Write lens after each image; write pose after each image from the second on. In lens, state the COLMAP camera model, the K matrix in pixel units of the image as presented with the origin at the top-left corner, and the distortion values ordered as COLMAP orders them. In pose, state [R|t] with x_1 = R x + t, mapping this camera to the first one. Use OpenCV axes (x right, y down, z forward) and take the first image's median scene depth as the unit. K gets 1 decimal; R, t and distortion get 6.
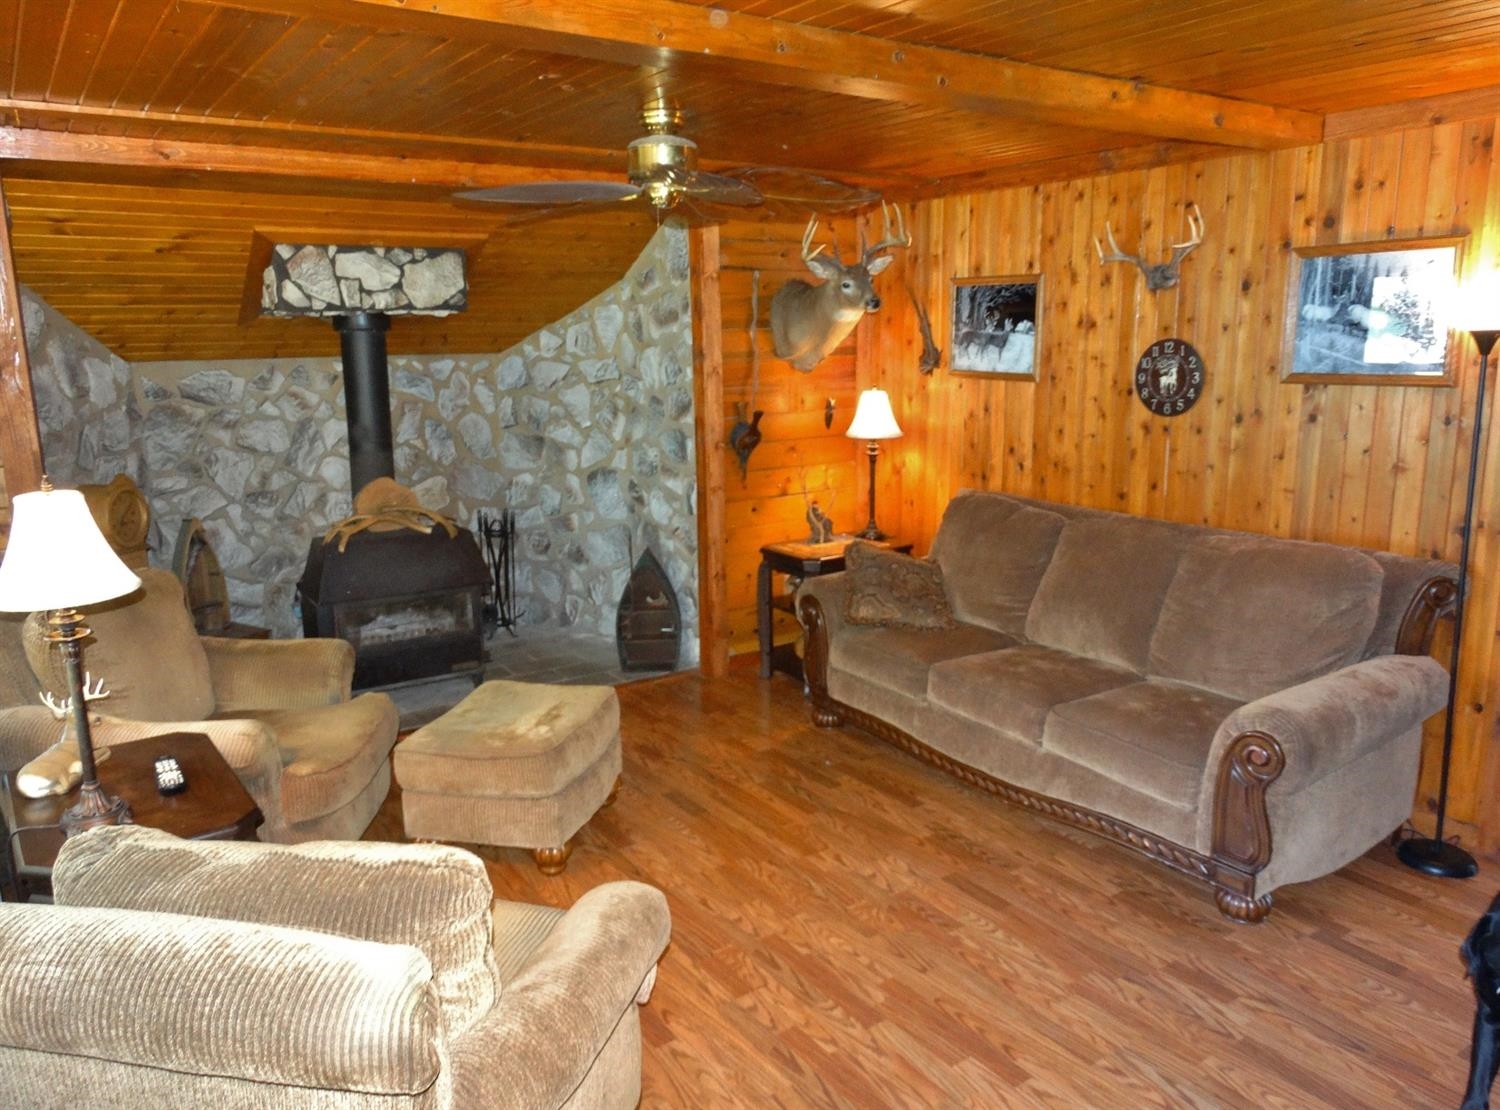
lens RADIAL K [[1082.5, 0, 743.7], [0, 1082.5, 554.8], [0, 0, 1]] dist [0.003359, -0.002990]
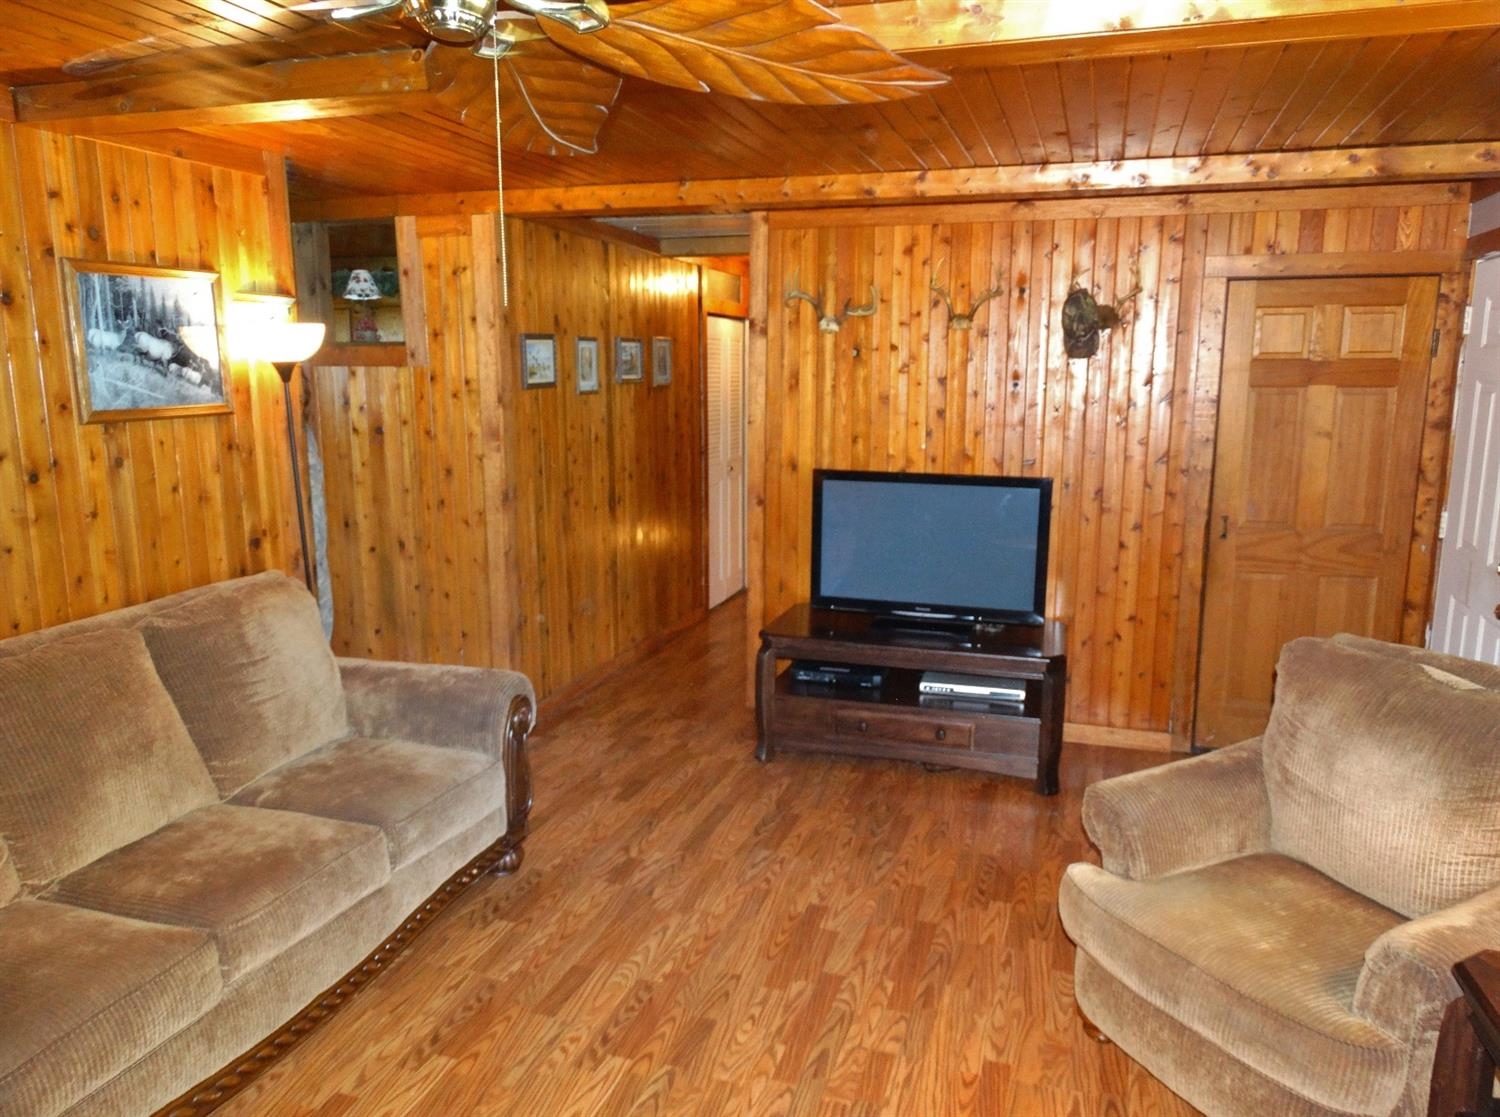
lens RADIAL K [[1082.5, 0, 743.5], [0, 1082.5, 560.1], [0, 0, 1]] dist [0.003359, -0.002990]
pose [[-0.611082, -0.128076, 0.781137, -0.469086], [0.171008, 0.942159, 0.288257, -0.223019], [-0.772874, 0.309729, -0.553835, 1.155526]]
